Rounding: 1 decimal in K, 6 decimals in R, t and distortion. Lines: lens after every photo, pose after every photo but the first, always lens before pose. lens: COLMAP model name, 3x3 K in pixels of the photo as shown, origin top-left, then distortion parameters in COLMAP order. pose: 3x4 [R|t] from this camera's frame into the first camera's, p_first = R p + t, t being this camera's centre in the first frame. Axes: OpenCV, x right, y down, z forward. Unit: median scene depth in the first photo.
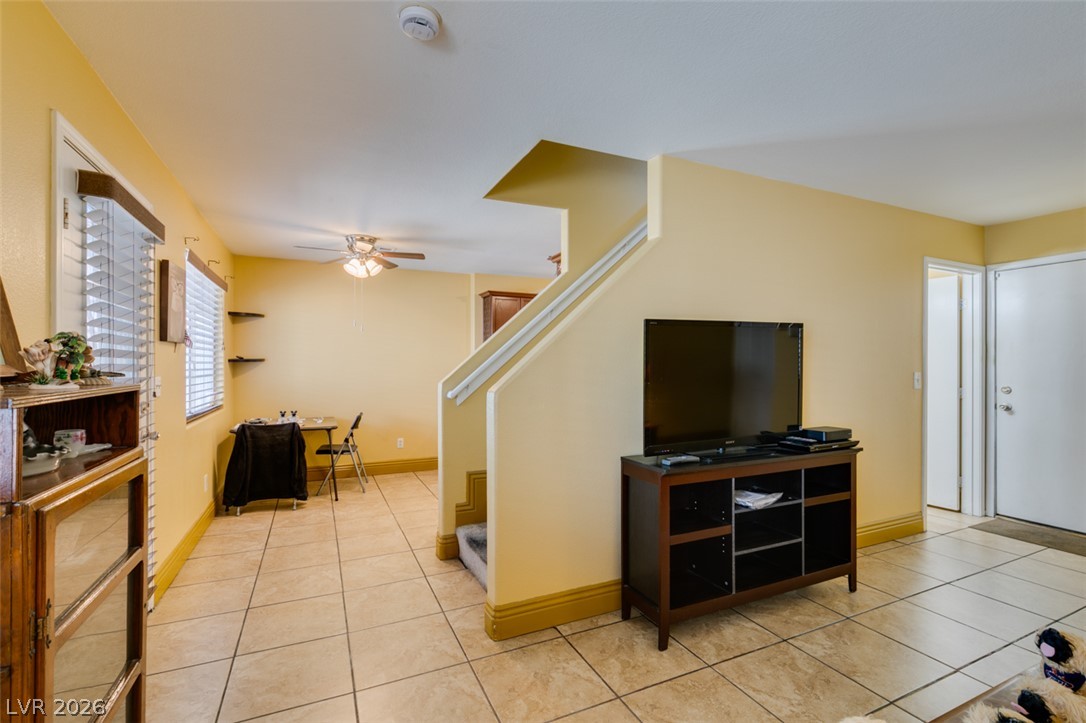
lens RADIAL K [[485.3, 0, 540.3], [0, 485.3, 363.7], [0, 0, 1]] dist [0.003732, -0.002140]
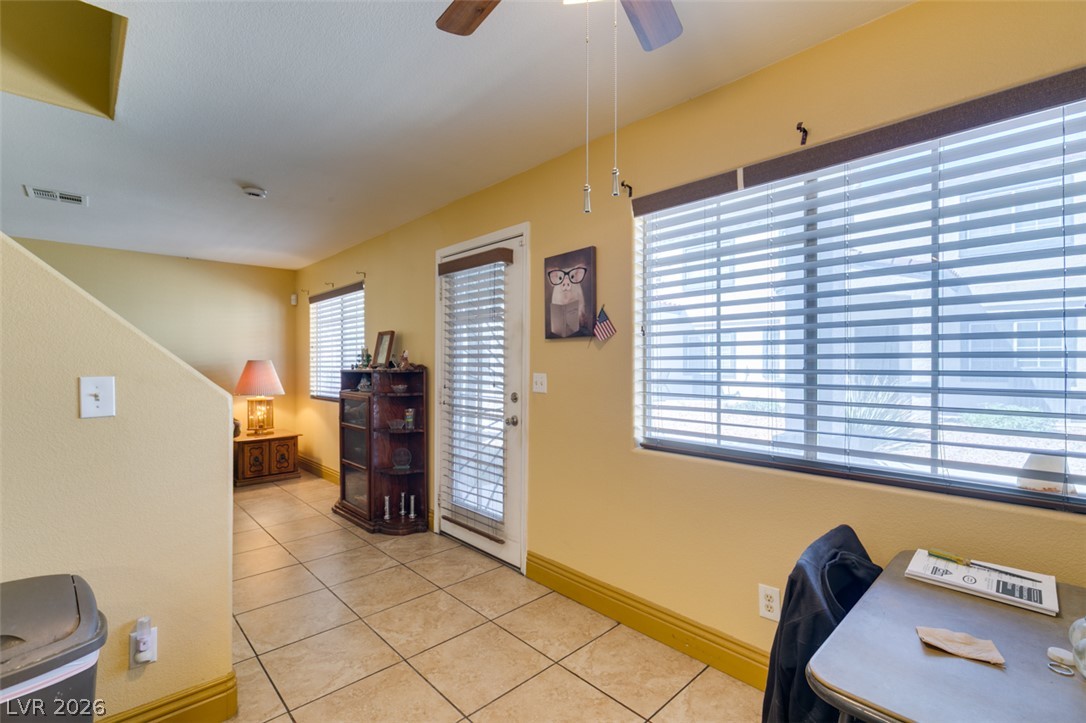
lens RADIAL K [[485.3, 0, 539.1], [0, 485.3, 365.1], [0, 0, 1]] dist [0.003732, -0.002140]
pose [[-0.949541, 0.000597, -0.313641, -0.432874], [0.000555, 1.000000, 0.000223, 0.007815], [0.313641, 0.000038, -0.949542, 1.924716]]
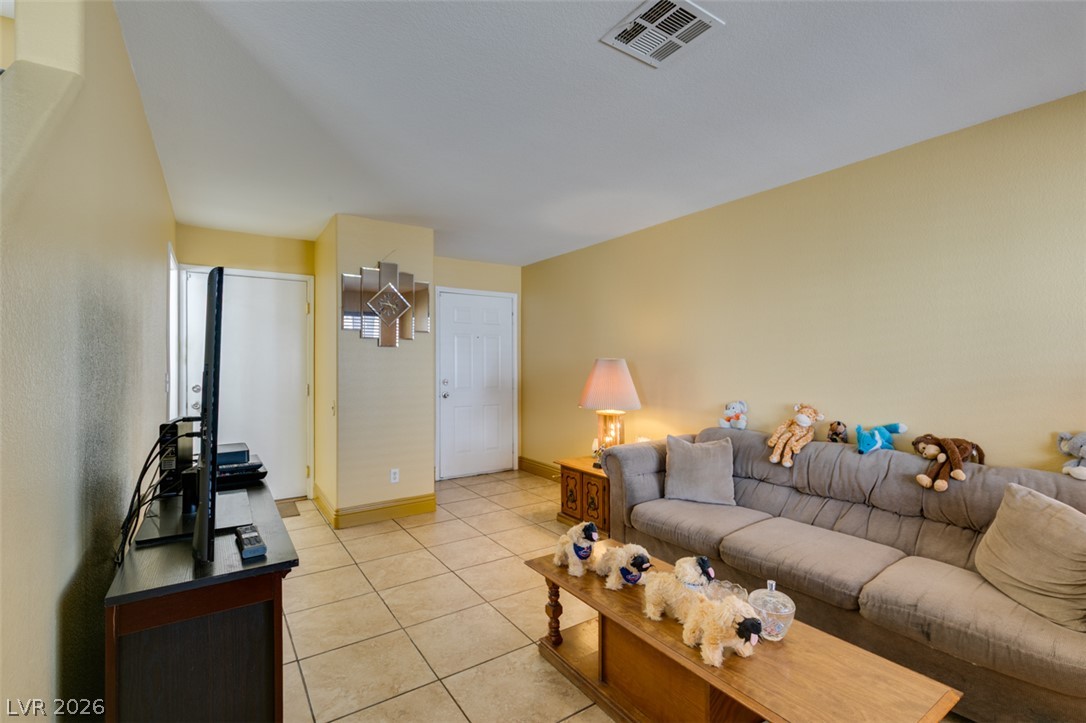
lens RADIAL K [[485.3, 0, 542.0], [0, 485.3, 362.1], [0, 0, 1]] dist [0.003732, -0.002140]
pose [[-0.162315, 0.002790, 0.986735, -0.248278], [-0.000831, 0.999995, -0.002964, 0.000749], [-0.986739, -0.001301, -0.162312, 0.635093]]
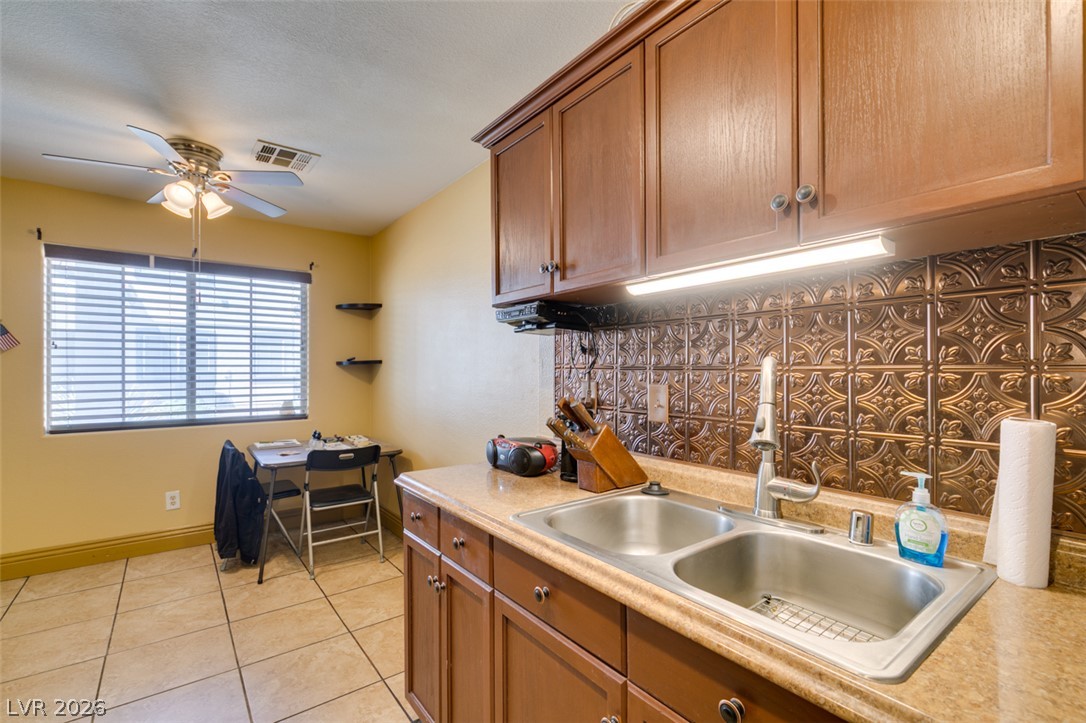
lens RADIAL K [[485.3, 0, 540.8], [0, 485.3, 368.6], [0, 0, 1]] dist [0.003732, -0.002140]
pose [[0.215754, -0.000831, -0.976447, 0.457578], [0.004166, 0.999991, 0.000069, 0.008403], [0.976439, -0.004083, 0.215756, 2.030548]]
